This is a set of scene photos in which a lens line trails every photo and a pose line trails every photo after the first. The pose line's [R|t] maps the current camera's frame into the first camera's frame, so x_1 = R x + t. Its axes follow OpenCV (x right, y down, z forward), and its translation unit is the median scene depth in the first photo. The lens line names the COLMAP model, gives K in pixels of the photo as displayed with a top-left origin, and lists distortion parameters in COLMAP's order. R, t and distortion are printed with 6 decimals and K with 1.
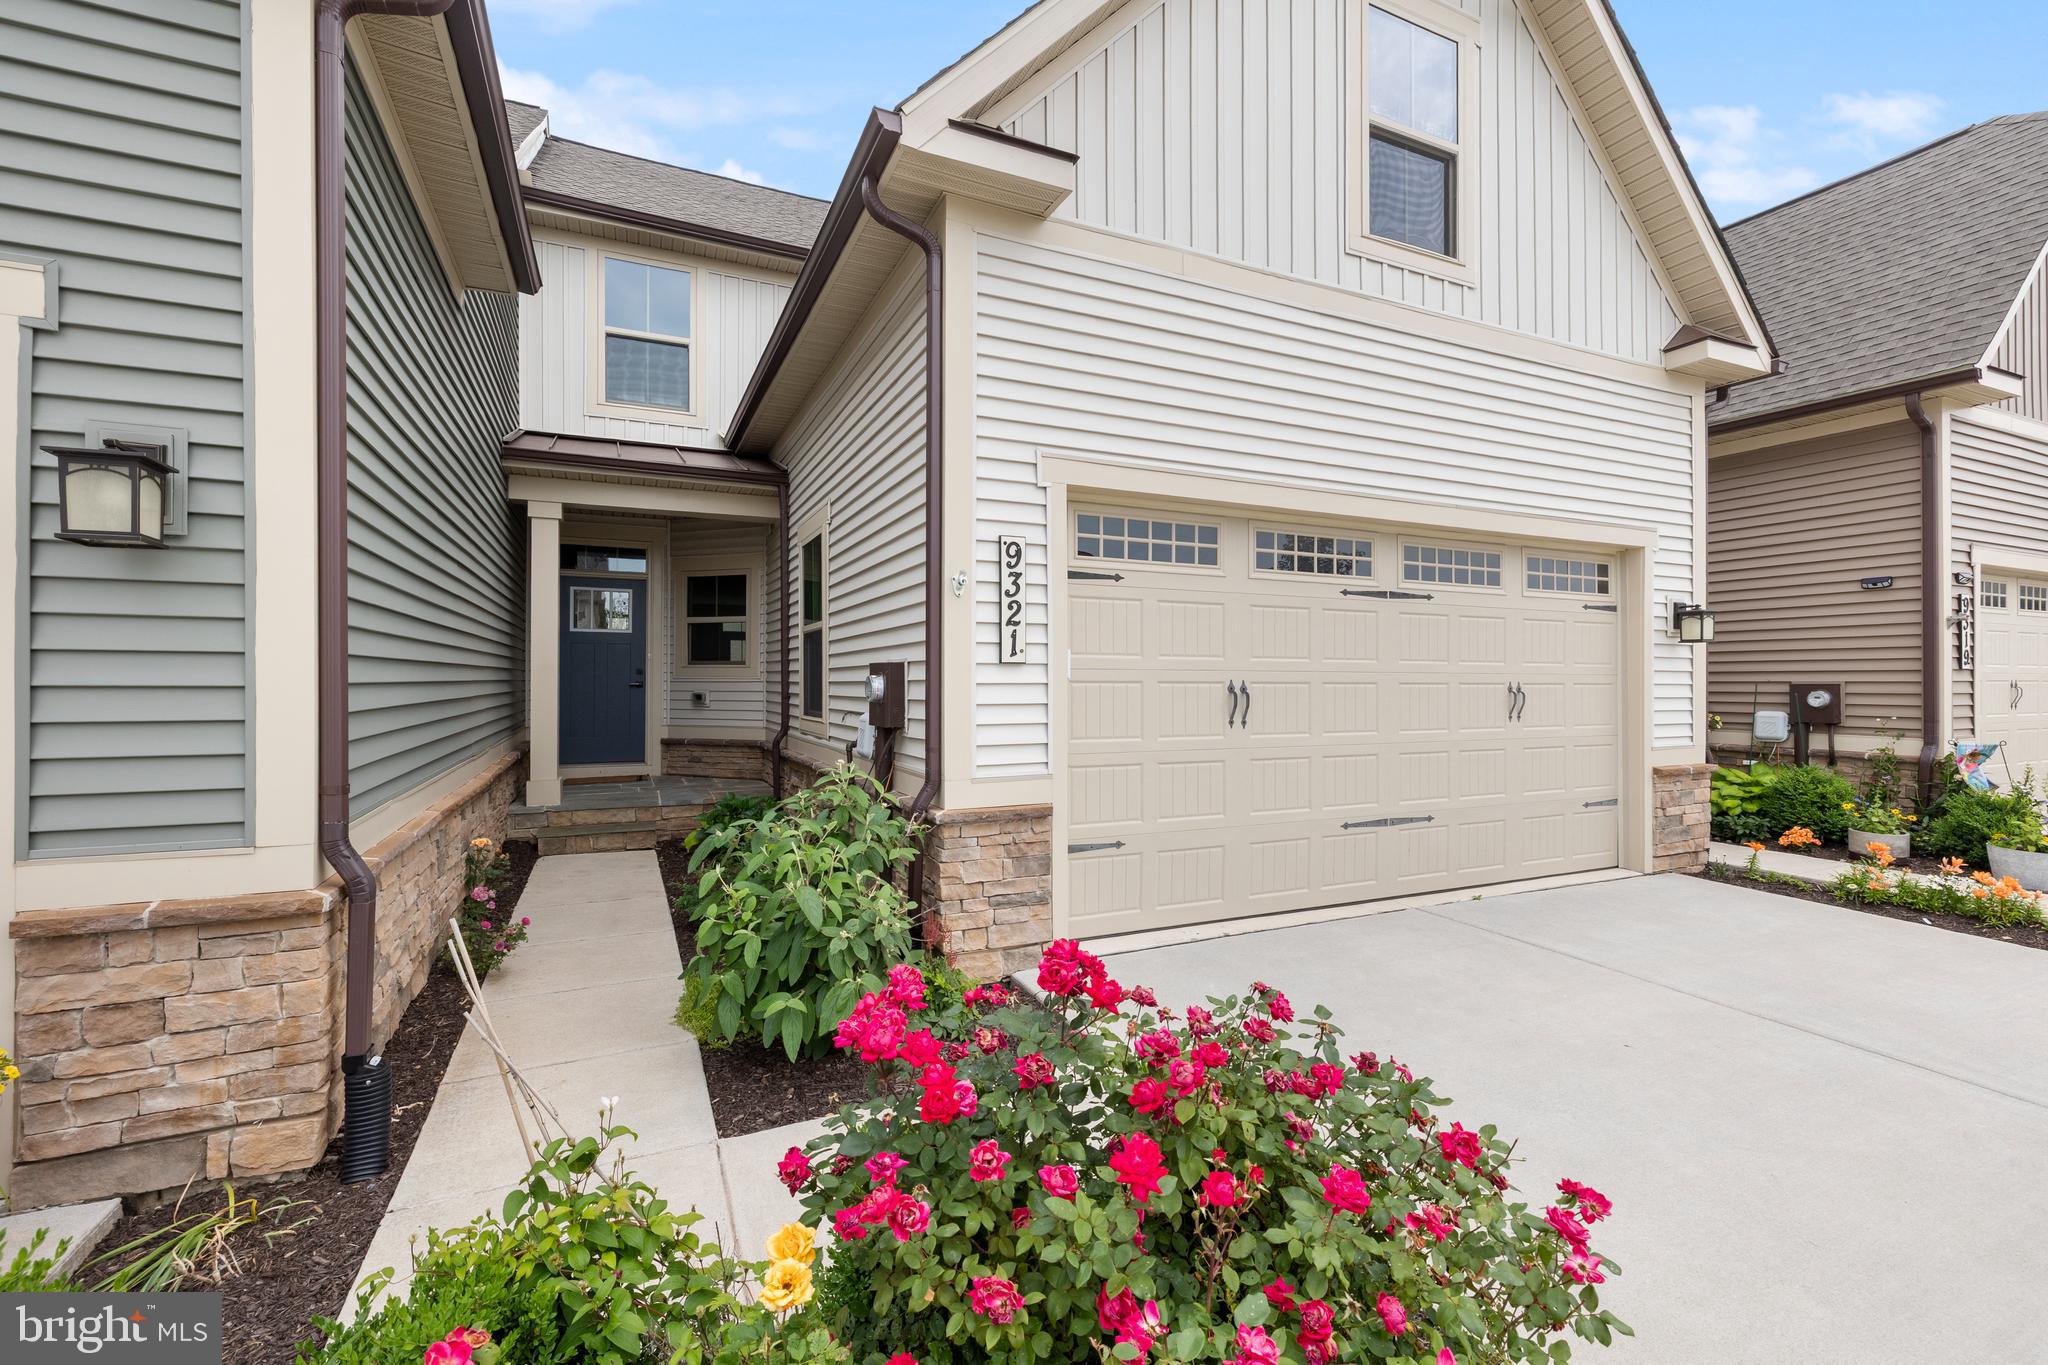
lens RADIAL K [[863.1, 0, 1018.3], [0, 863.1, 675.0], [0, 0, 1]] dist [0.002613, 0.000831]
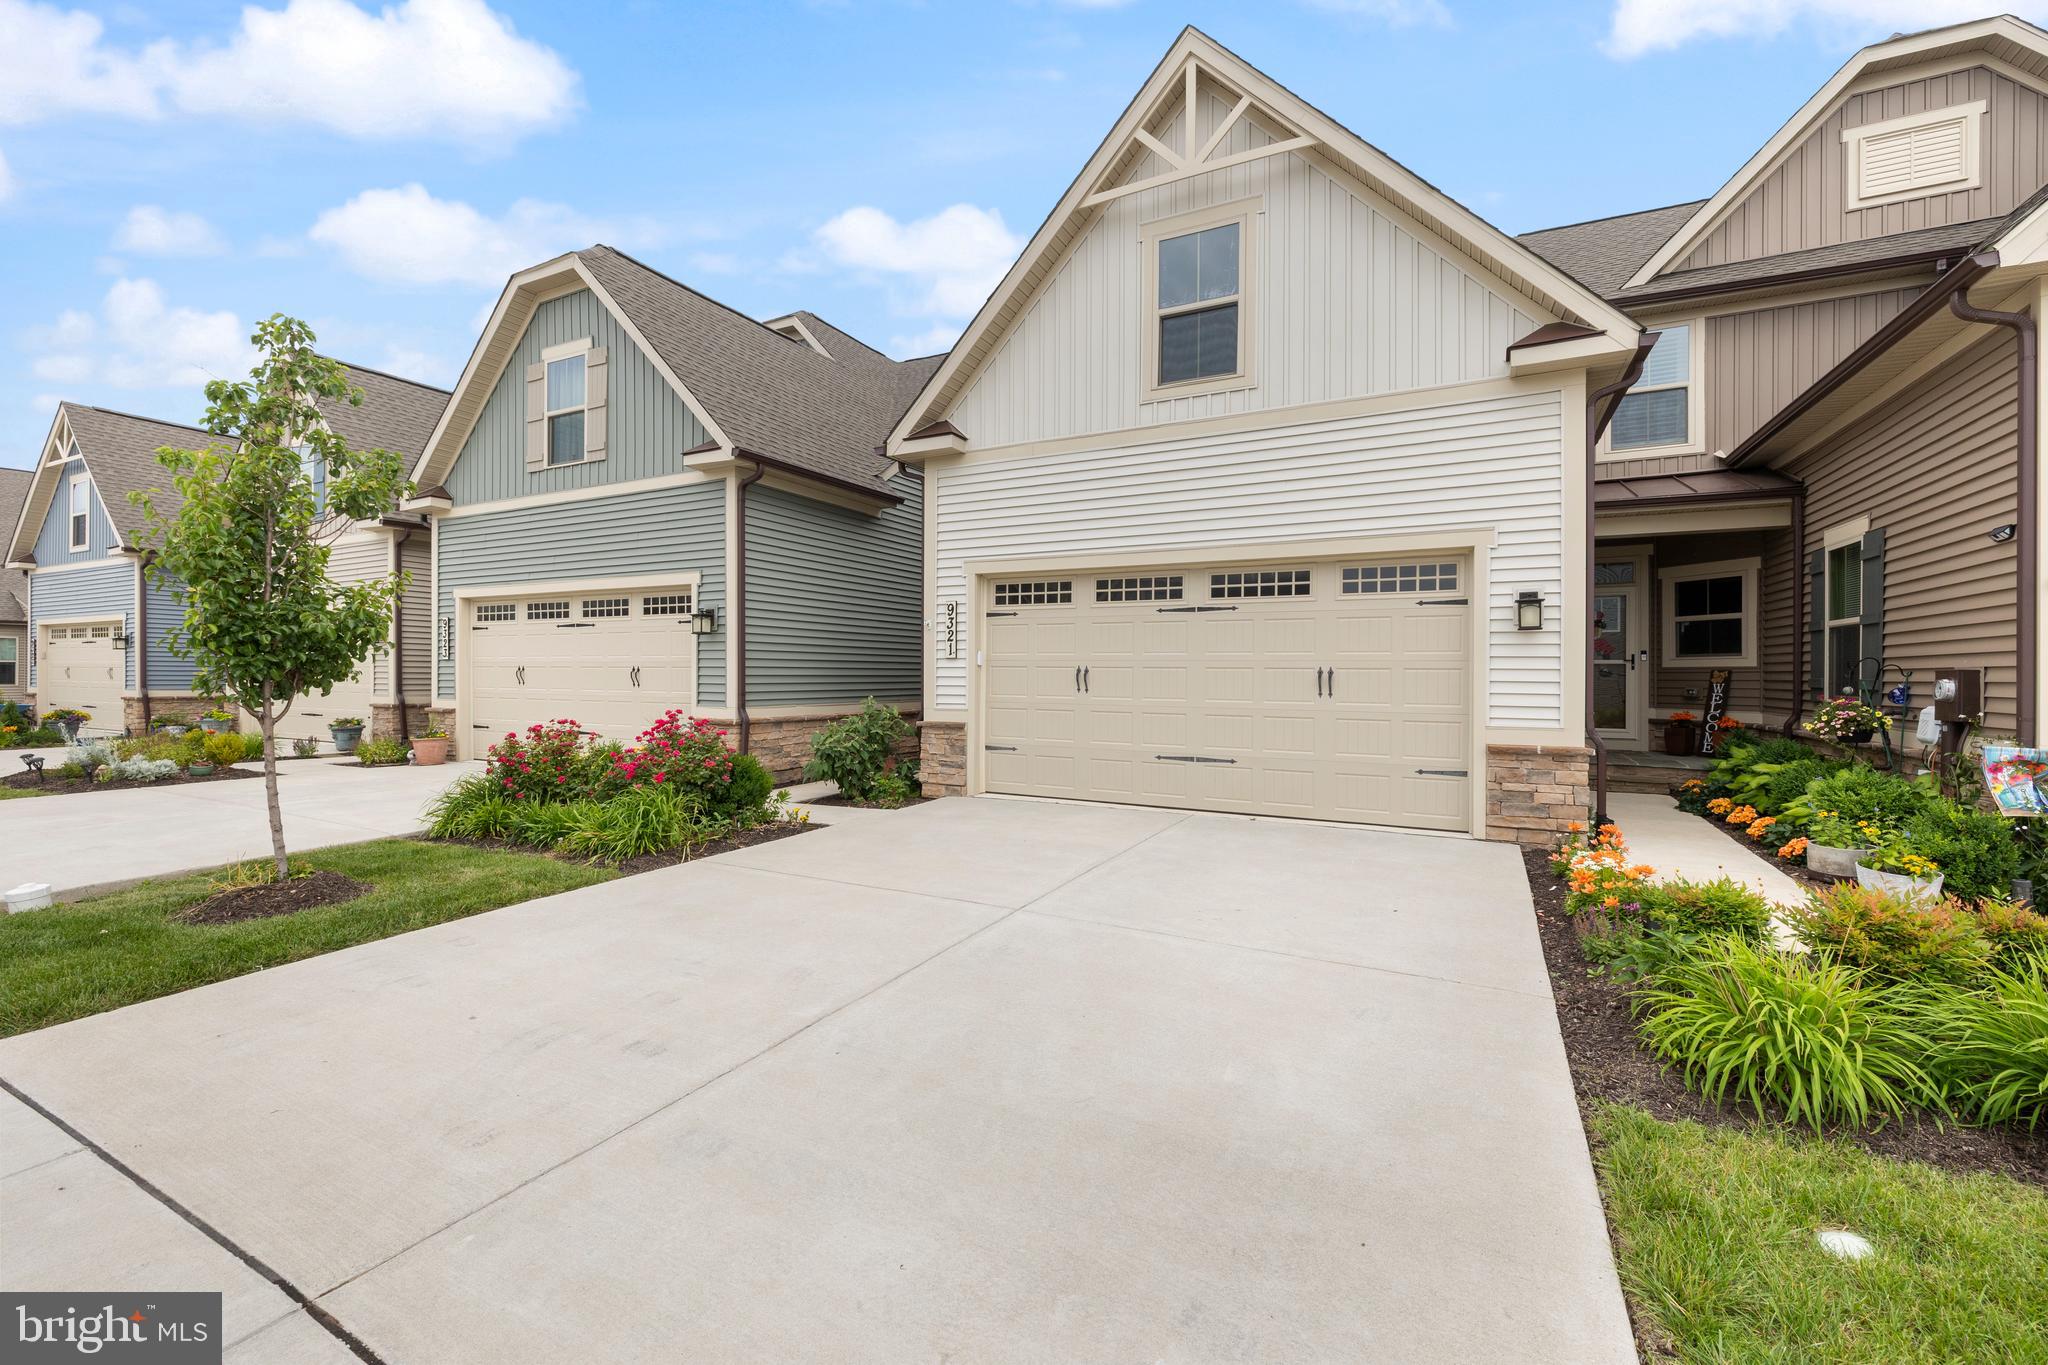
lens RADIAL K [[863.1, 0, 1019.9], [0, 863.1, 673.1], [0, 0, 1]] dist [0.002613, 0.000831]
pose [[0.608583, 0.003537, -0.793483, 2.043421], [0.002618, 0.999976, 0.006466, 0.011391], [0.793486, -0.006012, 0.608559, -0.235828]]
